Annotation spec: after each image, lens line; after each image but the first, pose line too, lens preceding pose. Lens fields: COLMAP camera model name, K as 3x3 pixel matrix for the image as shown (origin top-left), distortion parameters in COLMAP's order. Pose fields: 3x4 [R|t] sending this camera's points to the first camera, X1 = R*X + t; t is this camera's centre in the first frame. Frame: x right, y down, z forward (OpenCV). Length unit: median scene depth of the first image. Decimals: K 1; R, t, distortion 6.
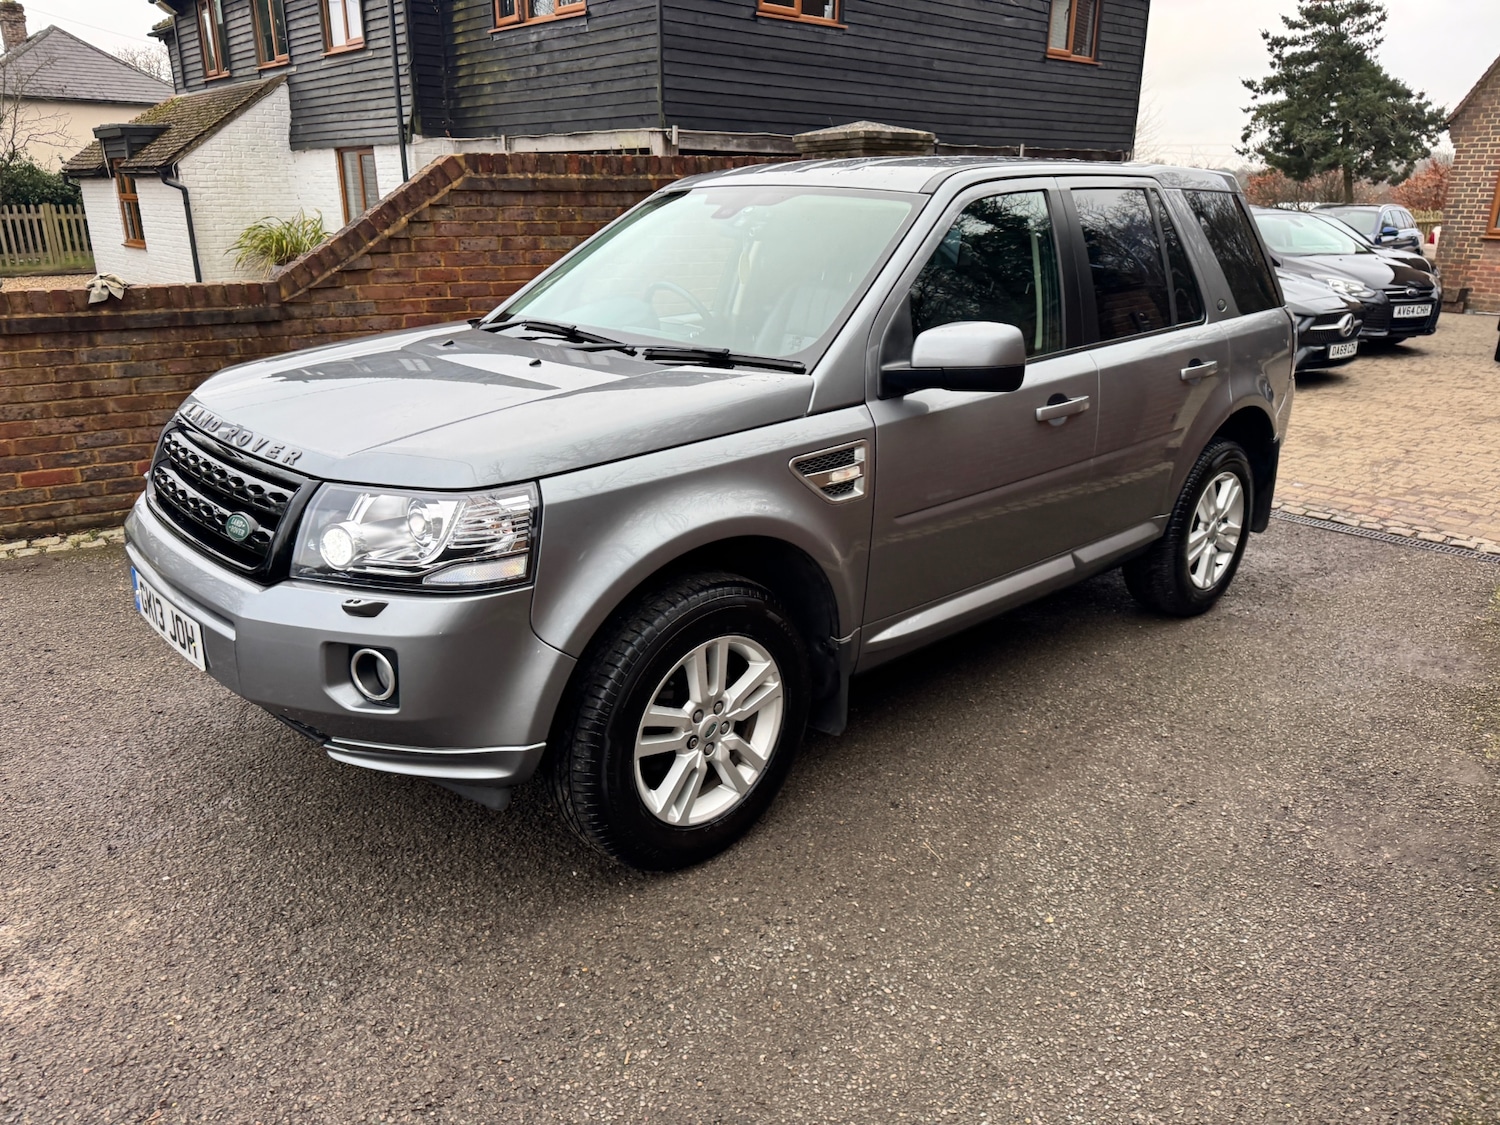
lens RADIAL K [[1072.7, 0, 741.6], [0, 1072.7, 552.5], [0, 0, 1]] dist [0.026051, -0.022698]
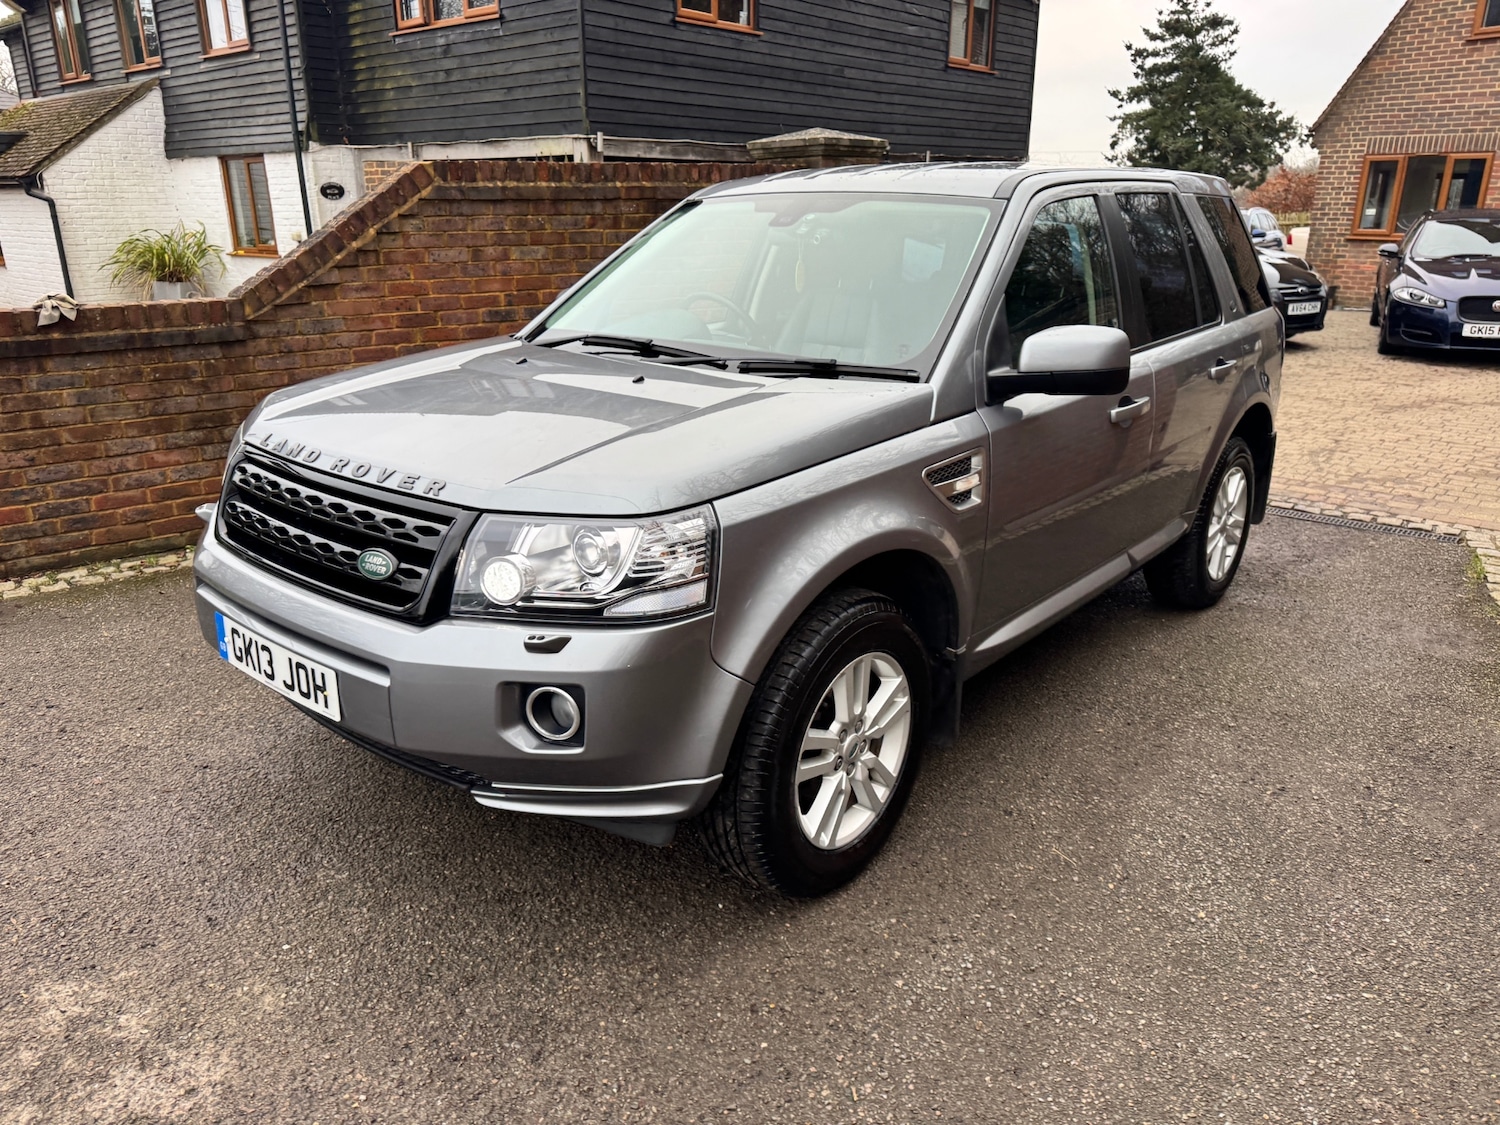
lens RADIAL K [[1072.7, 0, 743.8], [0, 1072.7, 568.5], [0, 0, 1]] dist [0.026051, -0.022698]
pose [[0.992688, -0.045345, 0.111866, -0.119877], [0.044628, 0.998964, 0.008909, -0.006394], [-0.112154, -0.003851, 0.993683, 0.020866]]
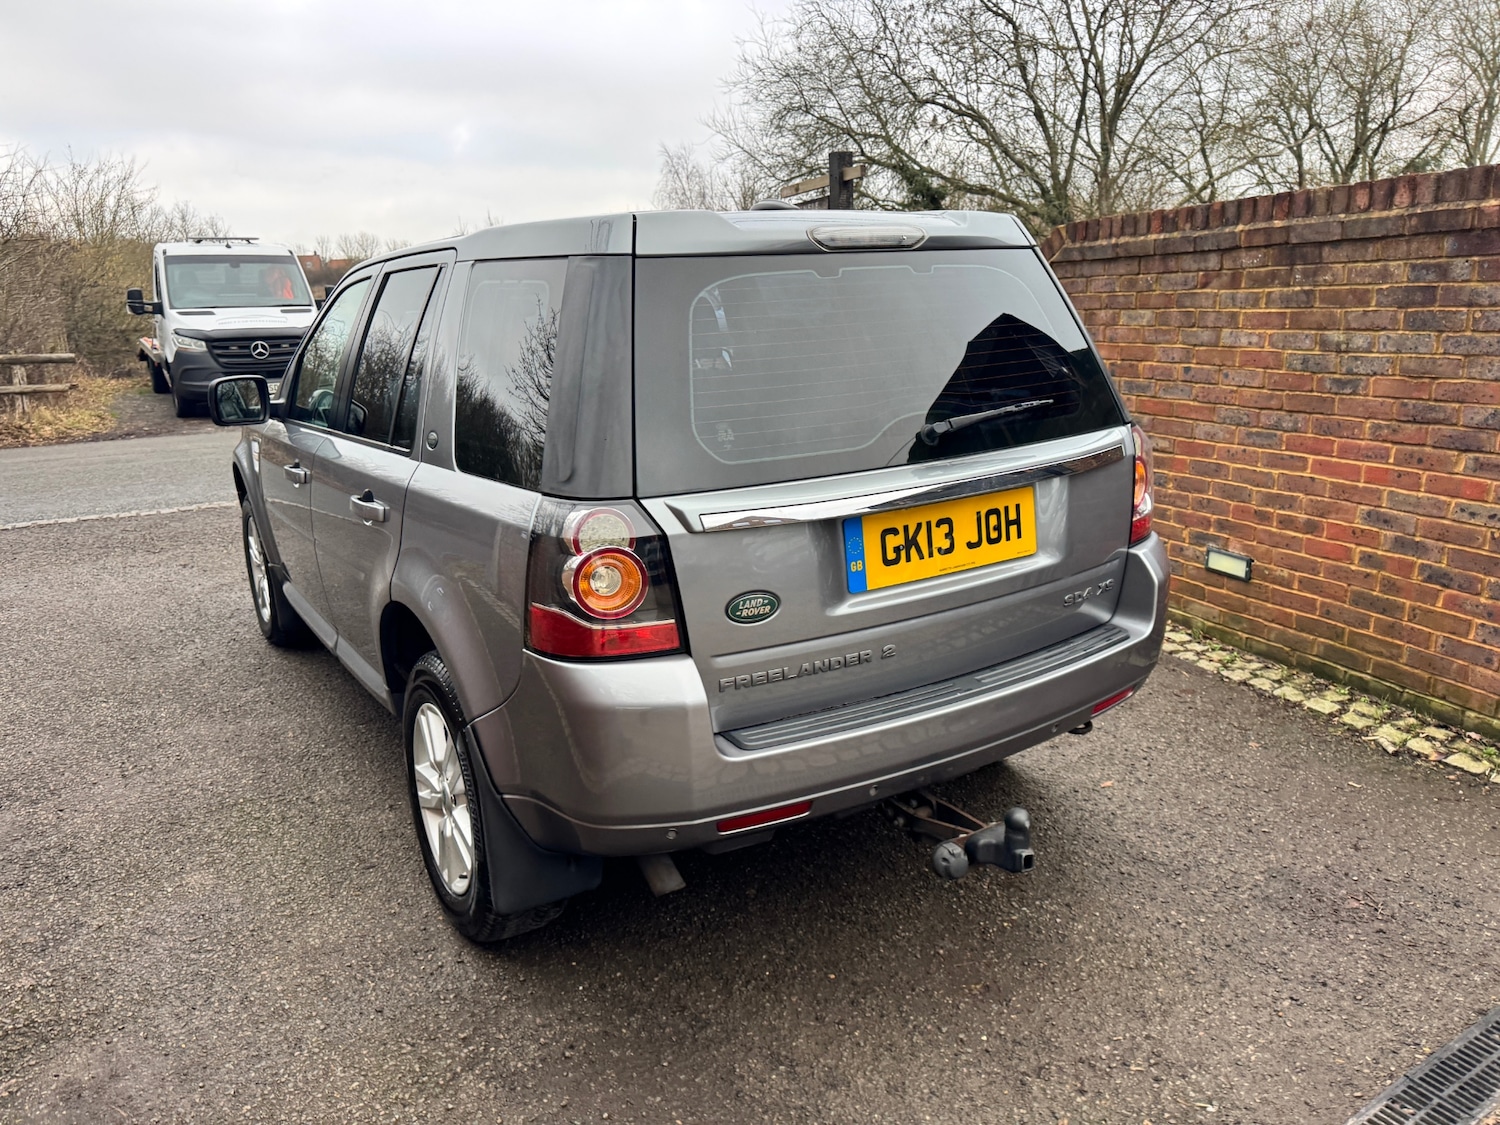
lens RADIAL K [[1072.7, 0, 731.3], [0, 1072.7, 537.1], [0, 0, 1]] dist [0.026051, -0.022698]
pose [[-0.193719, 0.220146, -0.956038, 0.847076], [-0.272763, 0.923990, 0.268035, -0.325166], [0.942376, 0.312695, -0.118947, 1.035990]]
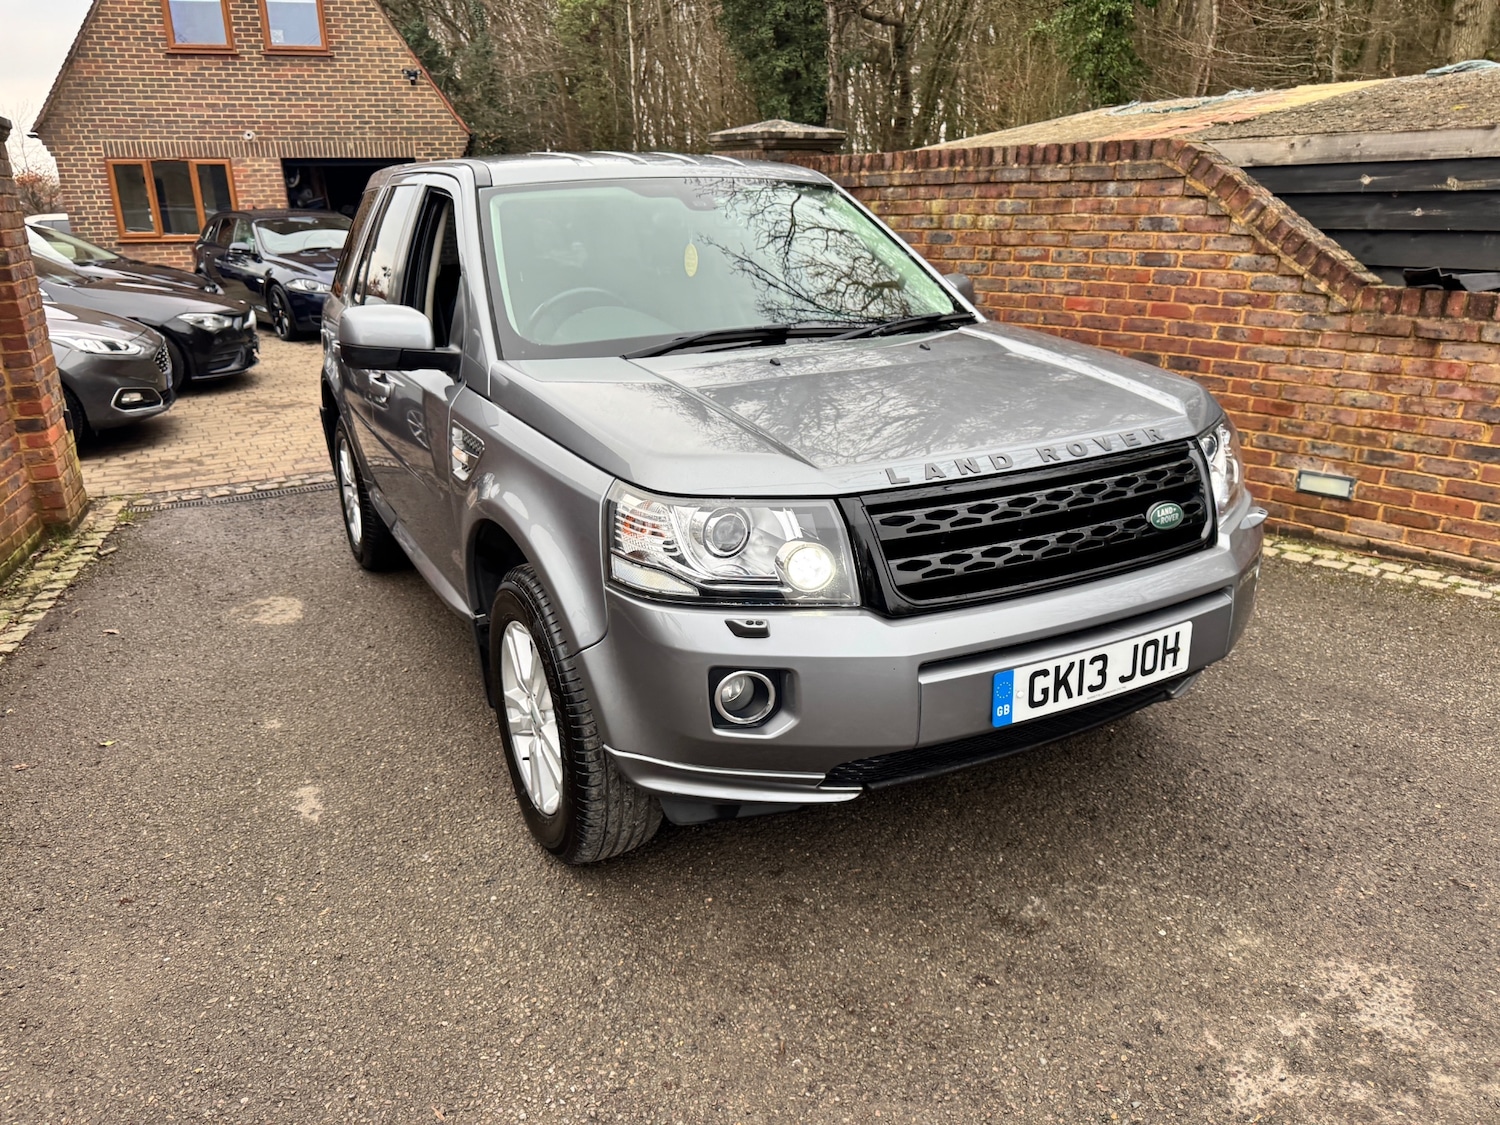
lens RADIAL K [[1072.7, 0, 745.8], [0, 1072.7, 562.8], [0, 0, 1]] dist [0.026051, -0.022698]
pose [[0.252092, -0.321874, 0.912604, -0.690457], [0.323326, 0.916882, 0.234069, -0.157909], [-0.912091, 0.236062, 0.335209, 0.482997]]
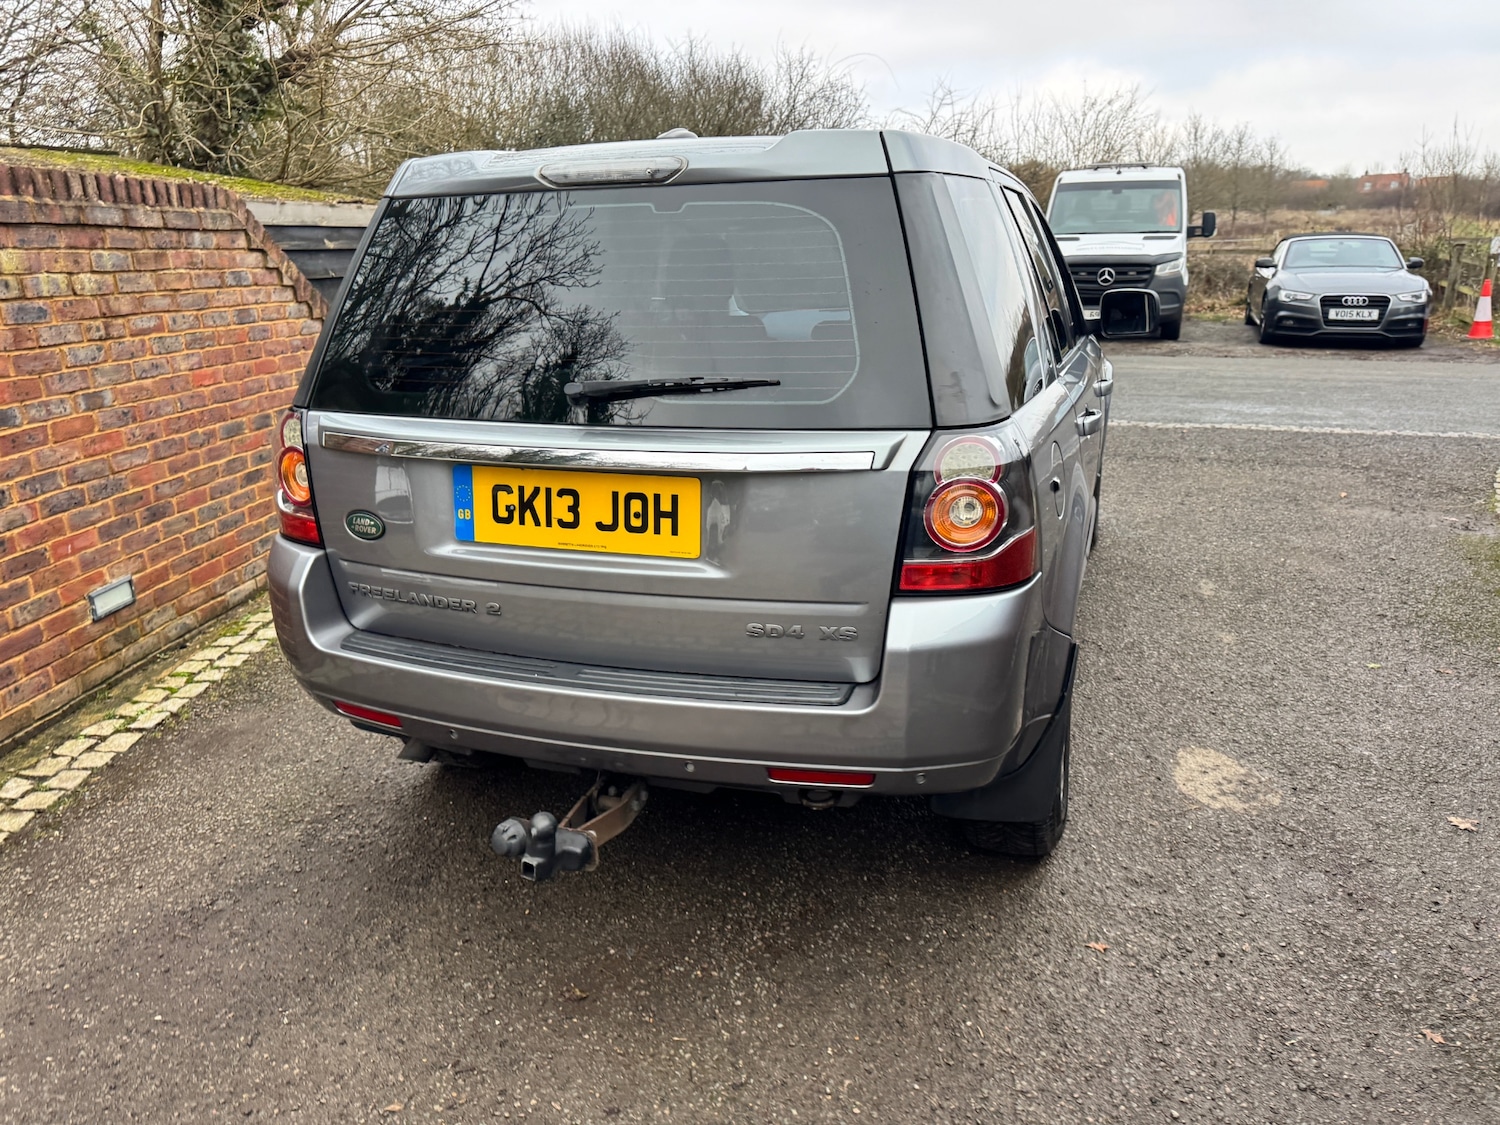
lens RADIAL K [[1071.3, 0, 743.9], [0, 1071.3, 547.2], [0, 0, 1]] dist [0.027930, -0.022474]
pose [[-0.881948, 0.138251, -0.450616, 0.520039], [-0.133543, 0.843553, 0.520177, -0.441360], [0.452033, 0.518946, -0.725507, 1.409934]]
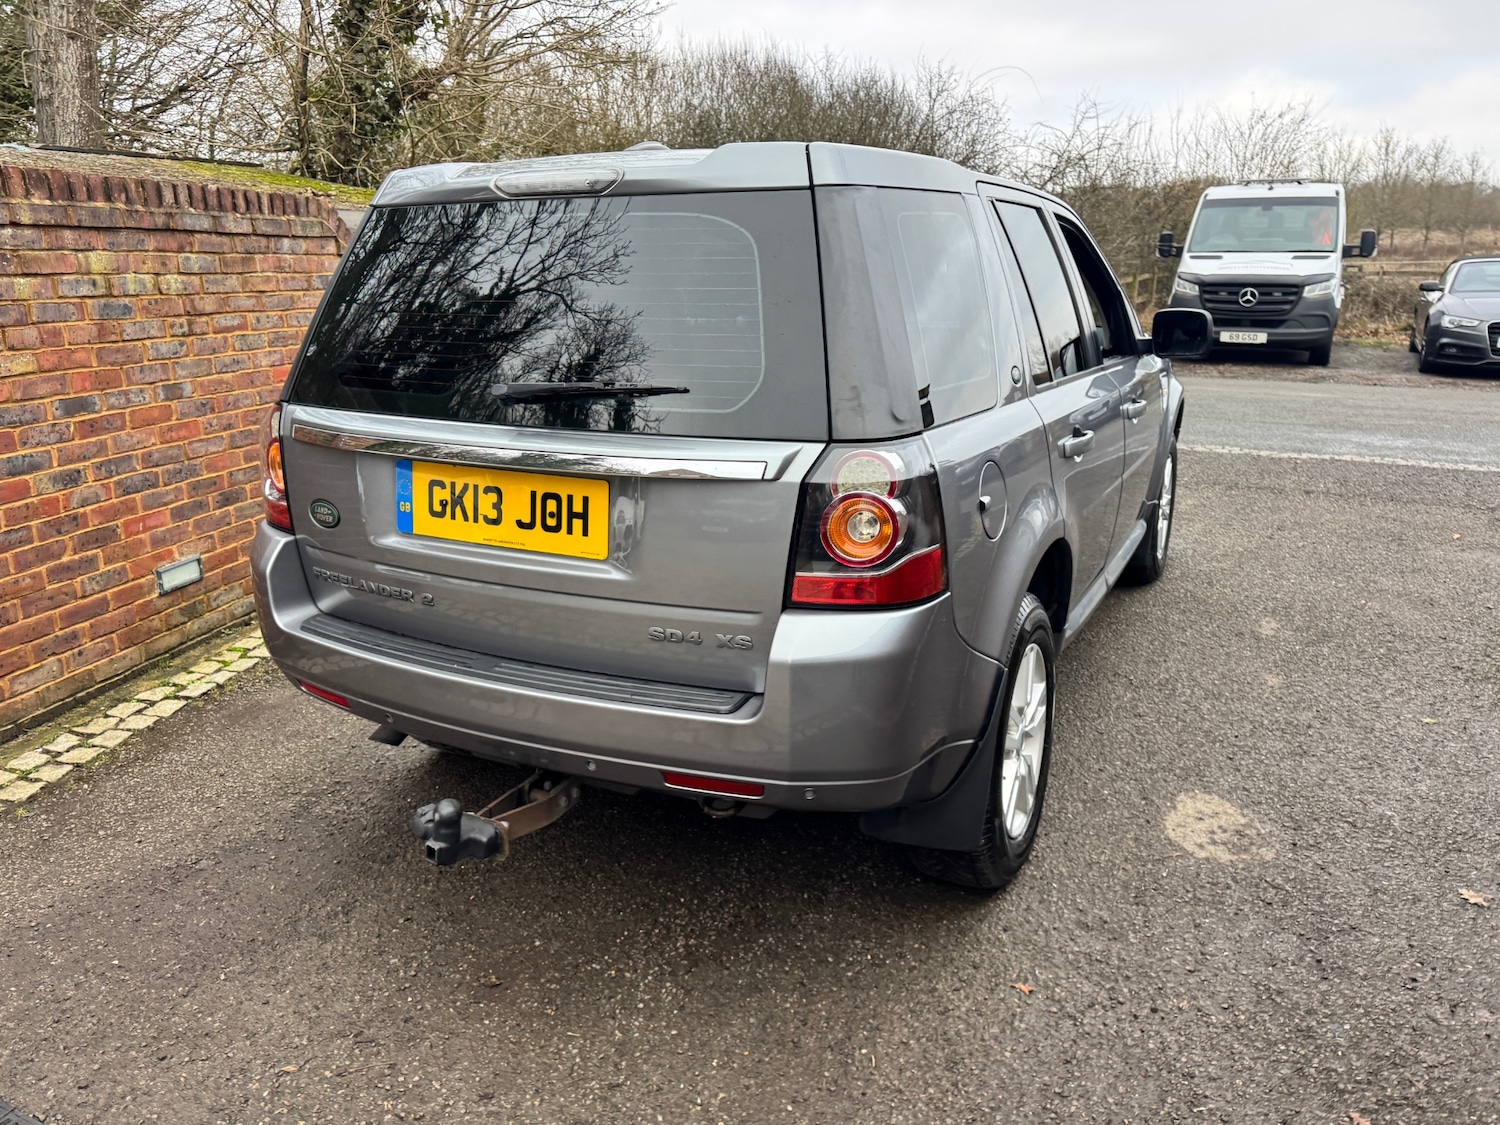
lens RADIAL K [[1071.3, 0, 742.1], [0, 1071.3, 538.6], [0, 0, 1]] dist [0.027930, -0.022474]
pose [[-0.939742, 0.084253, -0.331340, 0.439734], [-0.107304, 0.847501, 0.519834, -0.451865], [0.324609, 0.524064, -0.787392, 1.447895]]
